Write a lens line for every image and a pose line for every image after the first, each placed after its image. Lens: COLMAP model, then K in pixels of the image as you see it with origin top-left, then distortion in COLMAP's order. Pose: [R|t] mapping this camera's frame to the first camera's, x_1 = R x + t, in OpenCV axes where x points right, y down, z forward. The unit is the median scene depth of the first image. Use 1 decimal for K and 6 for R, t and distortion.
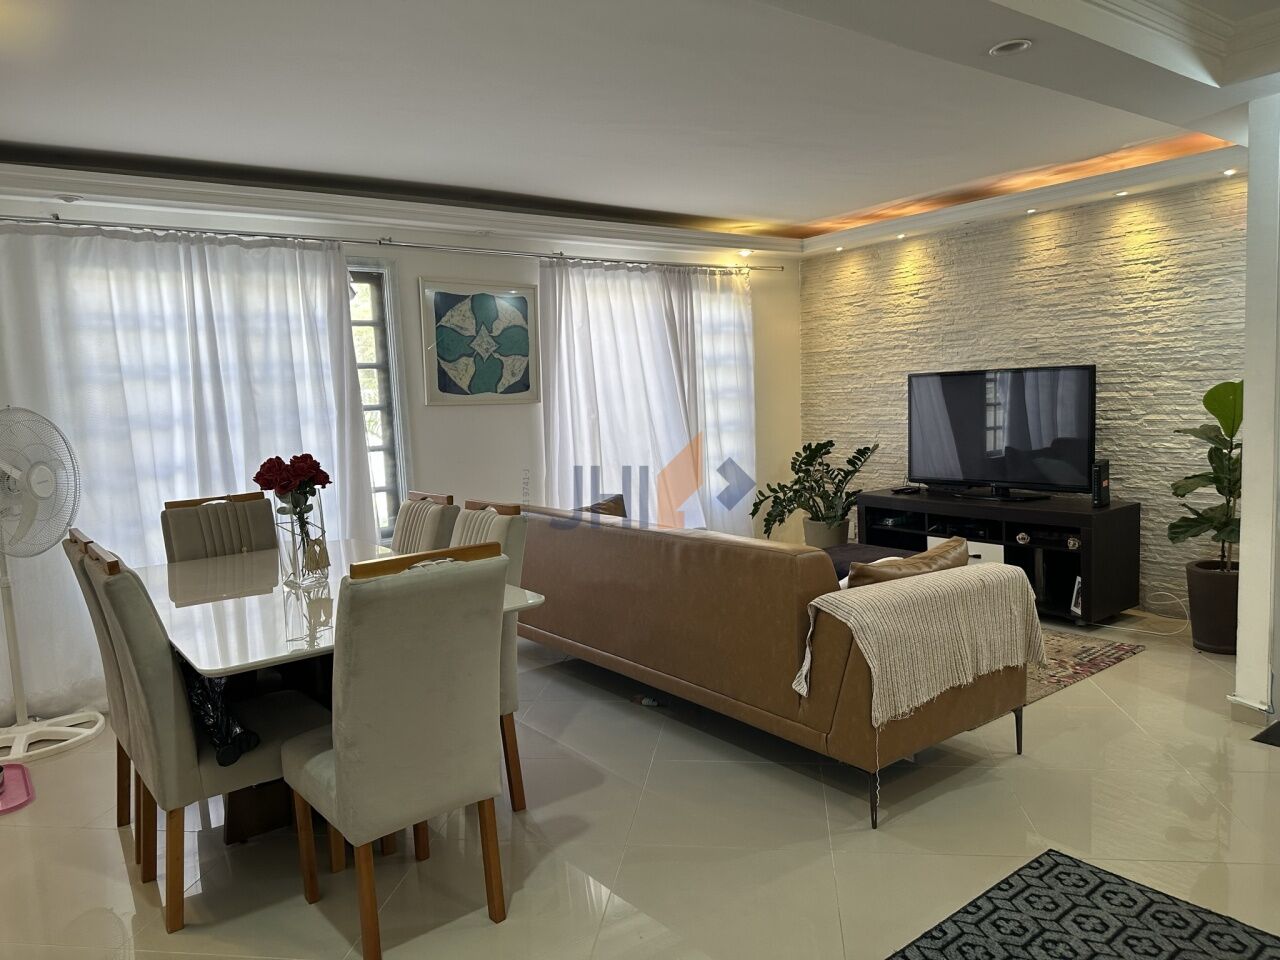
lens RADIAL K [[903.9, 0, 640.1], [0, 903.9, 485.4], [0, 0, 1]] dist [0.063138, -0.077287]
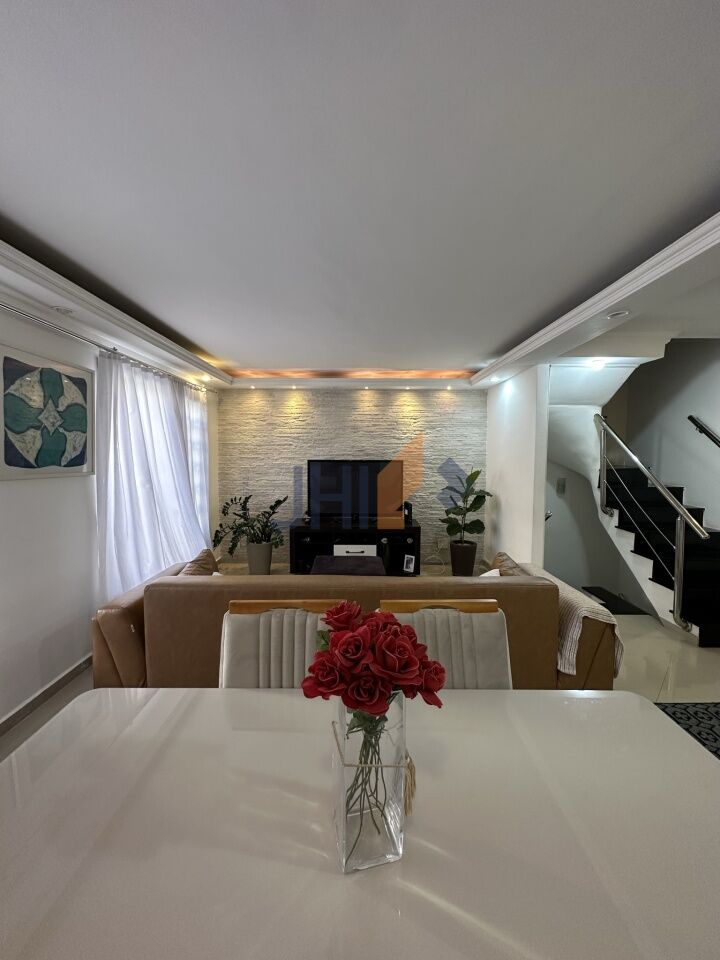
lens RADIAL K [[384.3, 0, 359.9], [0, 384.3, 478.5], [0, 0, 1]] dist [-0.002389, 0.000378]
pose [[0.598752, -0.006688, 0.800906, -0.313221], [0.054088, 0.998020, -0.032101, -0.057478], [-0.799106, 0.062540, 0.597928, 0.482904]]
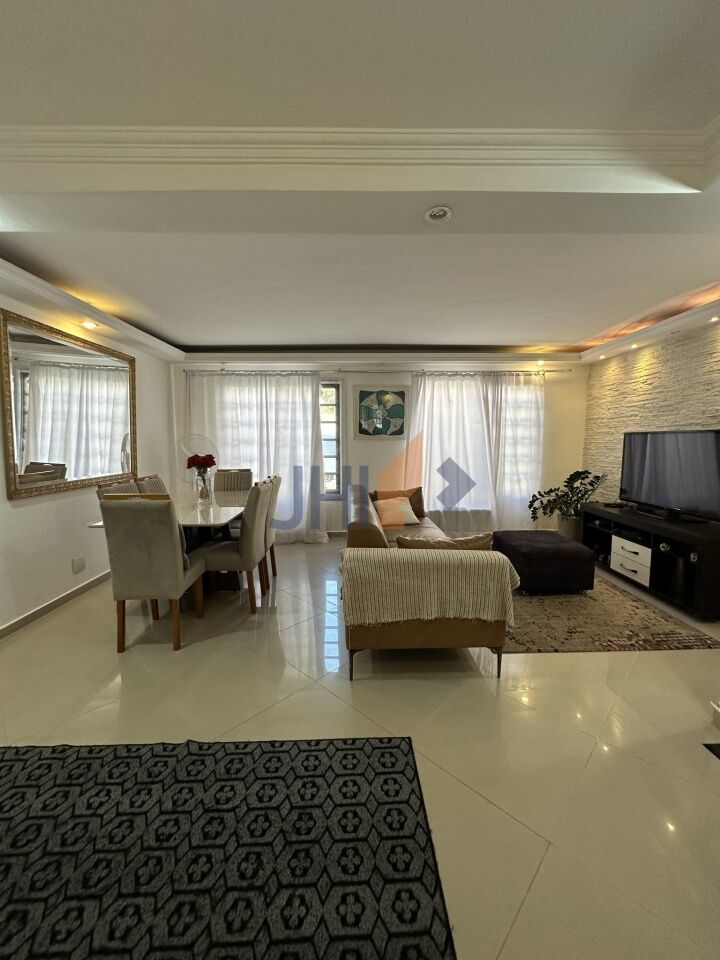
lens RADIAL K [[384.3, 0, 358.7], [0, 384.3, 479.9], [0, 0, 1]] dist [-0.002389, 0.000378]
pose [[0.805521, 0.100807, -0.583930, 0.357258], [-0.093323, 0.994708, 0.042984, -0.028181], [0.585173, 0.019870, 0.810665, 0.206050]]
